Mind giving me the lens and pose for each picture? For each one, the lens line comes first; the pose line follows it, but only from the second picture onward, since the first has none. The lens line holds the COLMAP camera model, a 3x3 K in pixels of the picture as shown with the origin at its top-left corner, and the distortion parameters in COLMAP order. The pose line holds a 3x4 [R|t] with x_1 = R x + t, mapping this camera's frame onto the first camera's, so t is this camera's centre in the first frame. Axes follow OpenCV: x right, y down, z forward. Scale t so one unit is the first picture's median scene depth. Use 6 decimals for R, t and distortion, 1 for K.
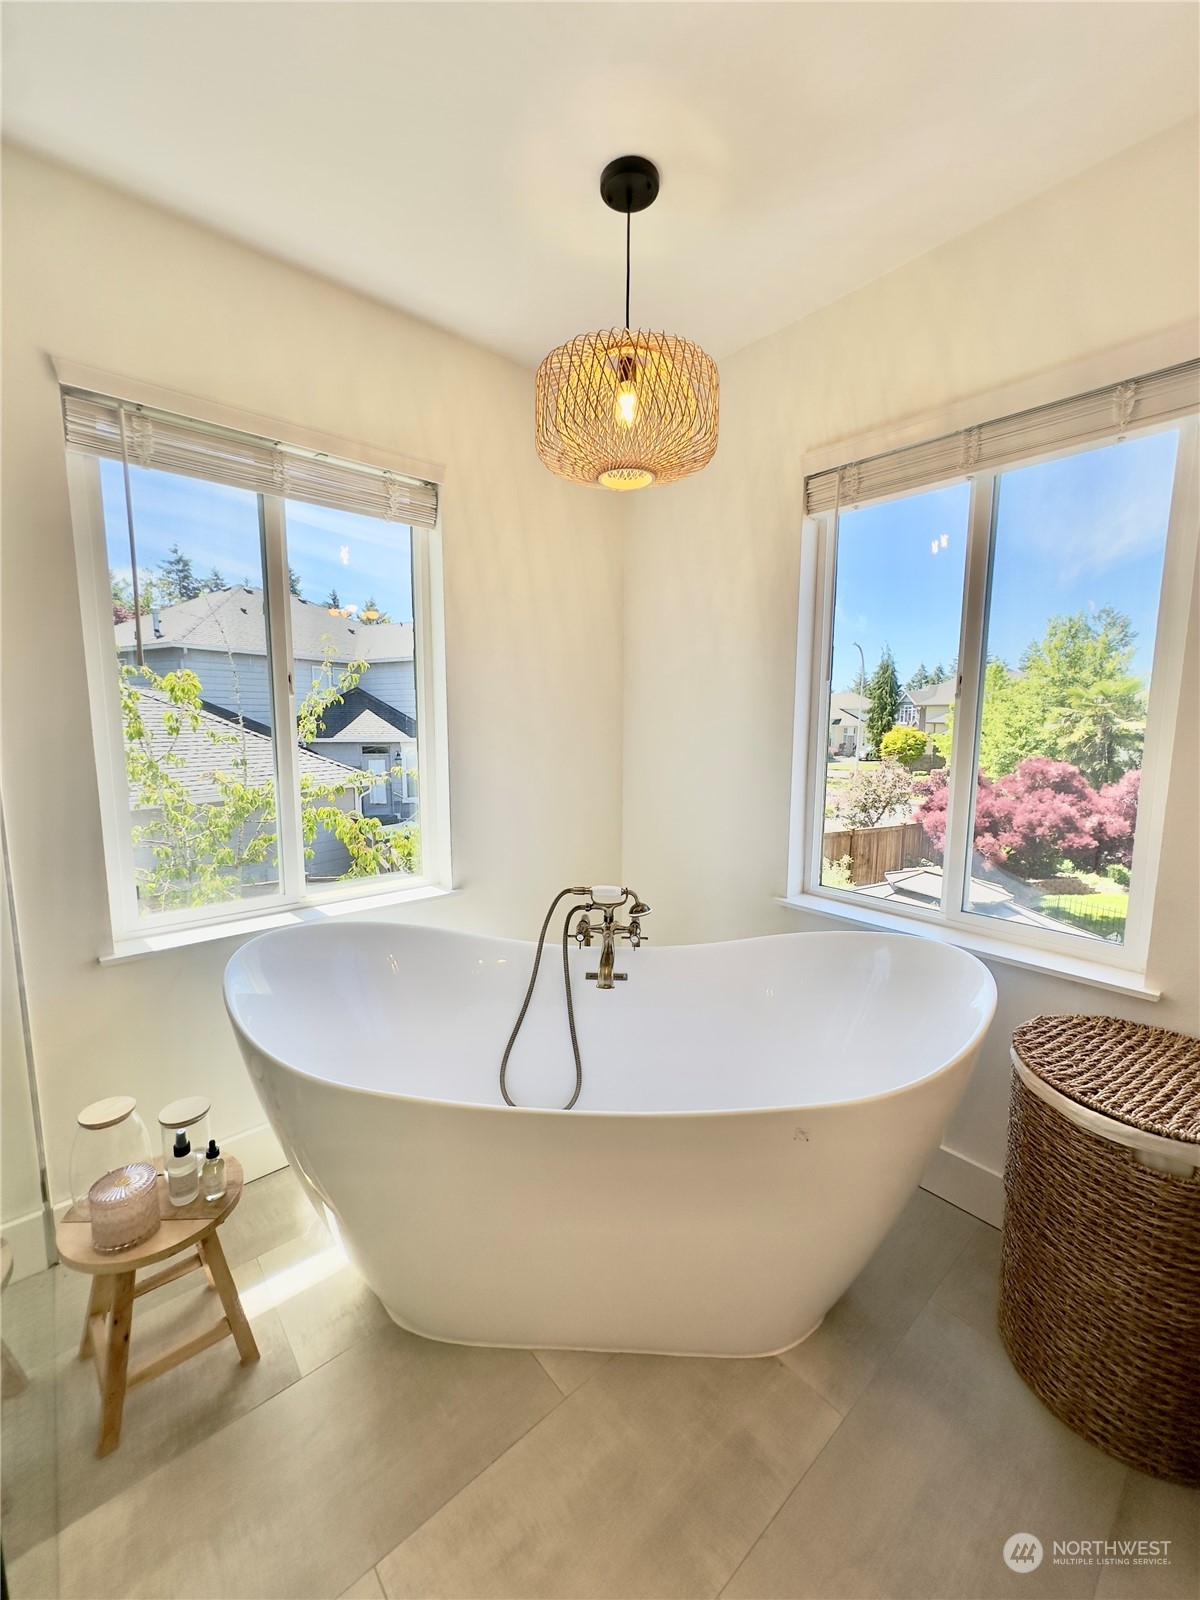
lens RADIAL K [[637.2, 0, 602.6], [0, 637.2, 799.4], [0, 0, 1]] dist [-0.003199, 0.000789]
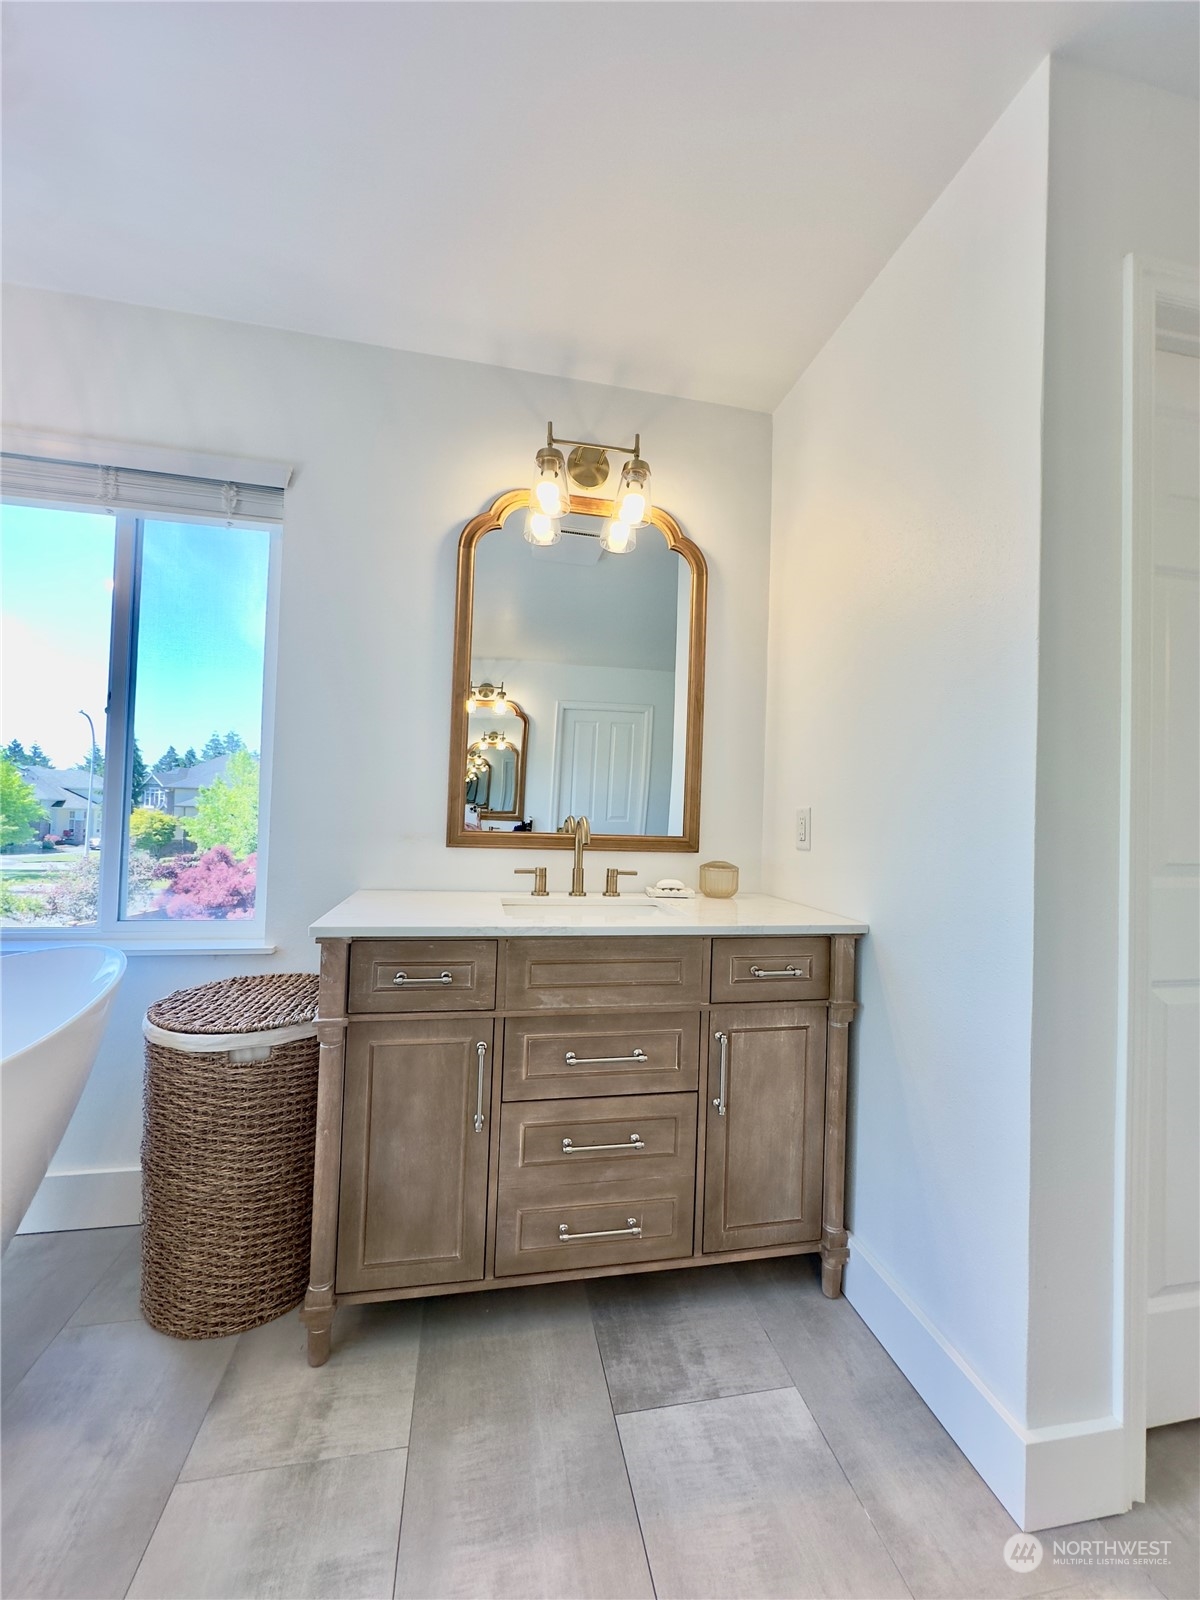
lens RADIAL K [[637.2, 0, 604.9], [0, 637.2, 799.1], [0, 0, 1]] dist [-0.003199, 0.000789]
pose [[0.491131, 0.032989, 0.870461, 0.062827], [0.086086, 0.992553, -0.086187, 0.154881], [-0.866822, 0.117263, 0.484633, -0.210558]]
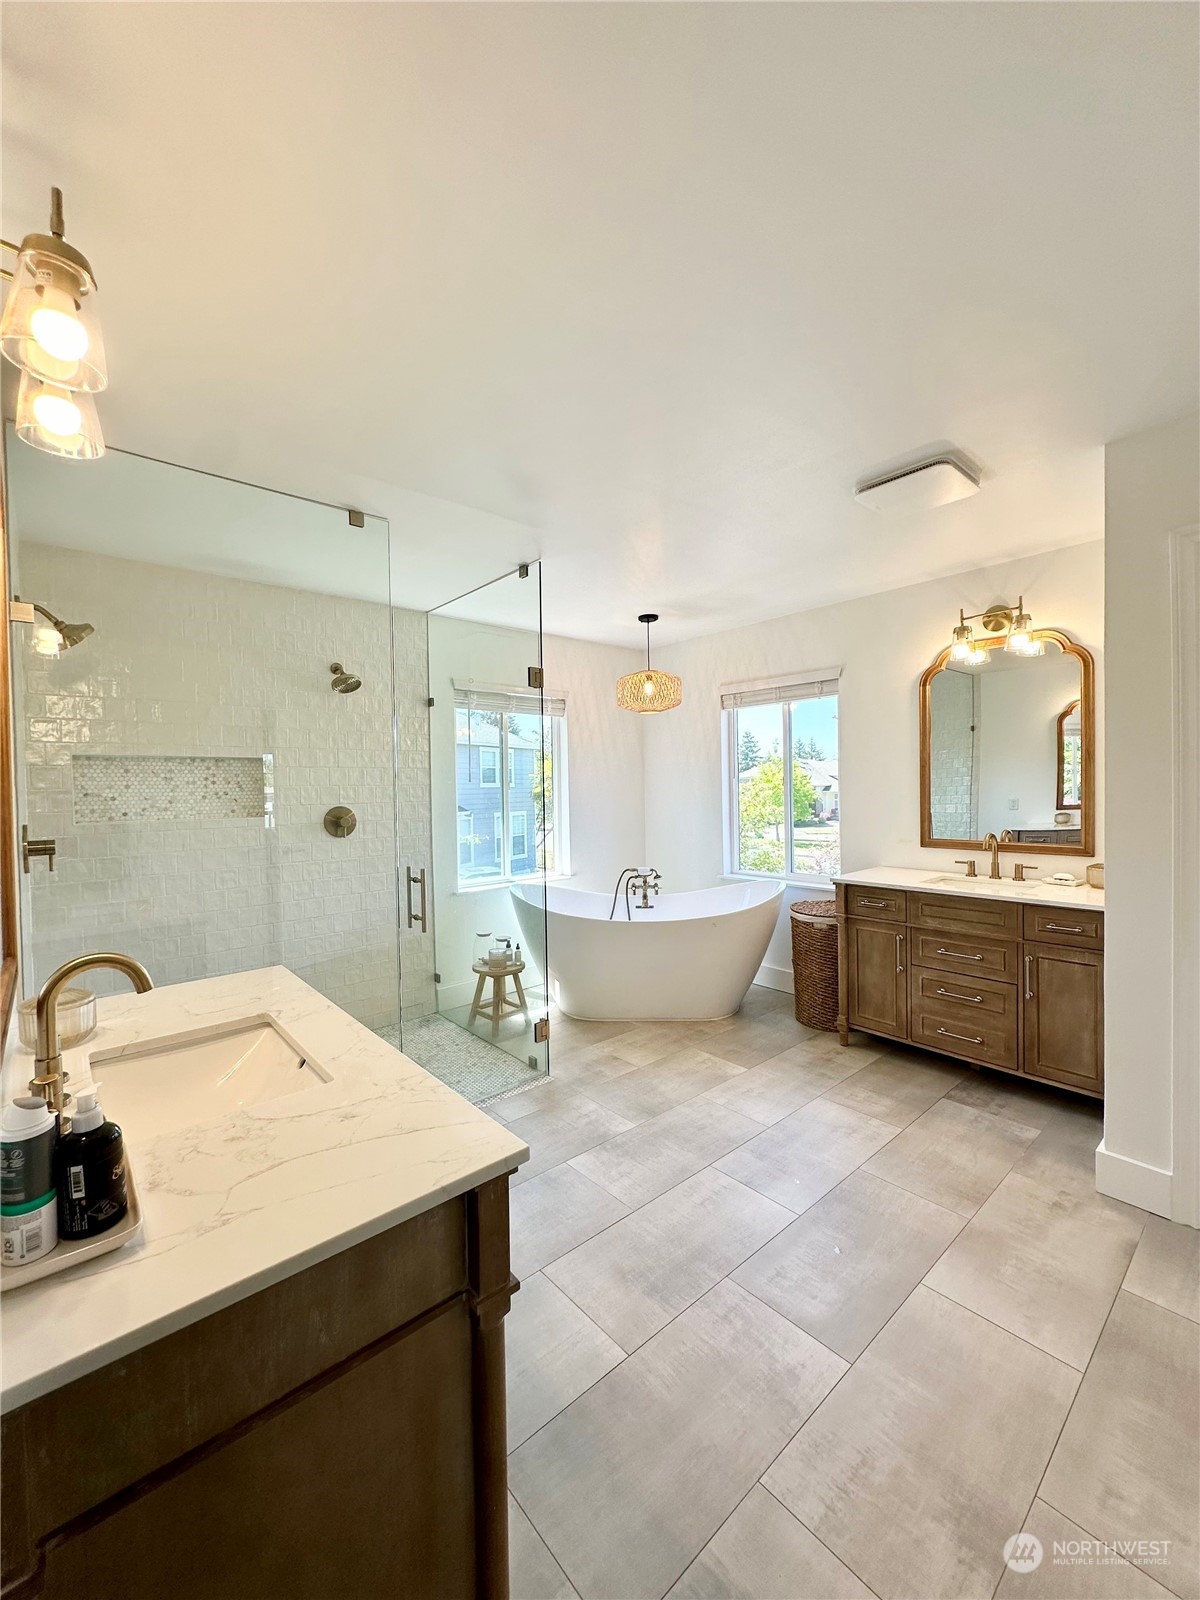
lens RADIAL K [[637.2, 0, 595.5], [0, 637.2, 803.1], [0, 0, 1]] dist [-0.003199, 0.000789]
pose [[0.999679, -0.024453, -0.006576, -0.179791], [0.023618, 0.994081, -0.106043, 0.173234], [0.009130, 0.105854, 0.994340, -1.638615]]
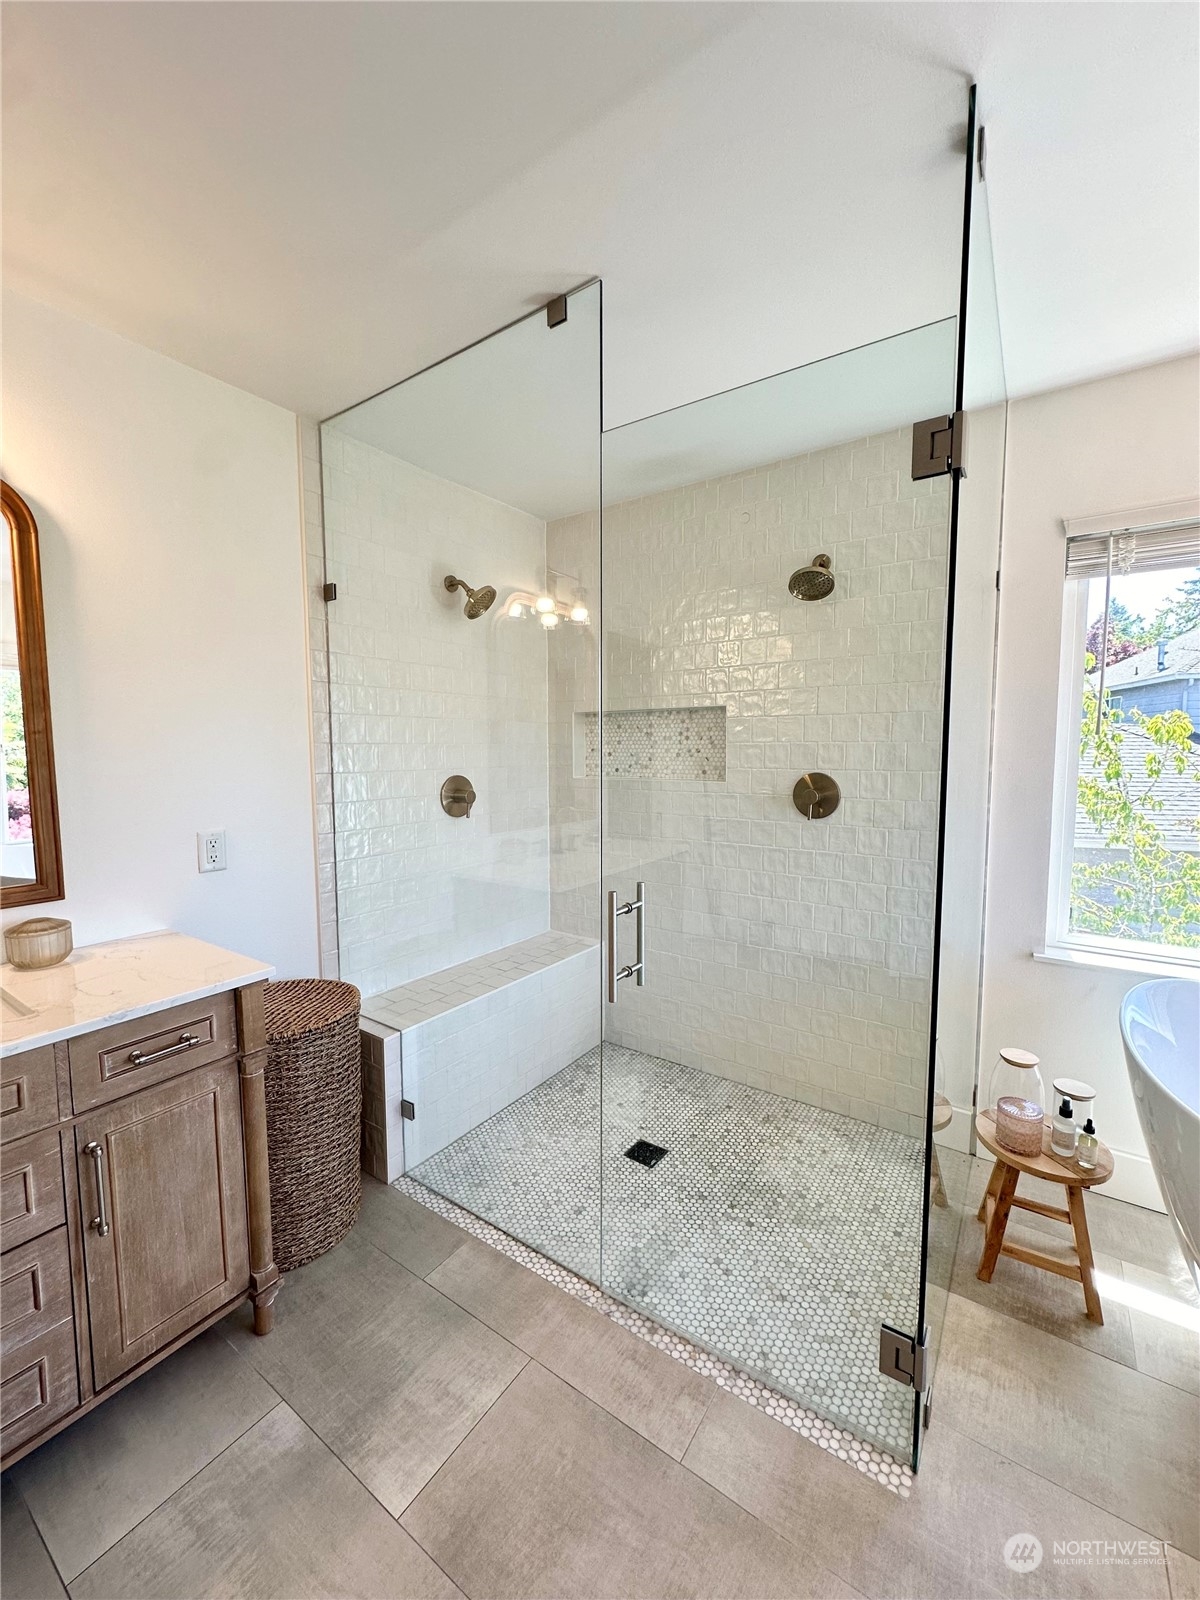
lens RADIAL K [[637.2, 0, 604.4], [0, 637.2, 801.1], [0, 0, 1]] dist [-0.003199, 0.000789]
pose [[0.252681, 0.070059, -0.965010, 0.247563], [-0.120466, 0.991892, 0.040467, -0.013114], [0.960021, 0.106026, 0.259072, -0.244750]]
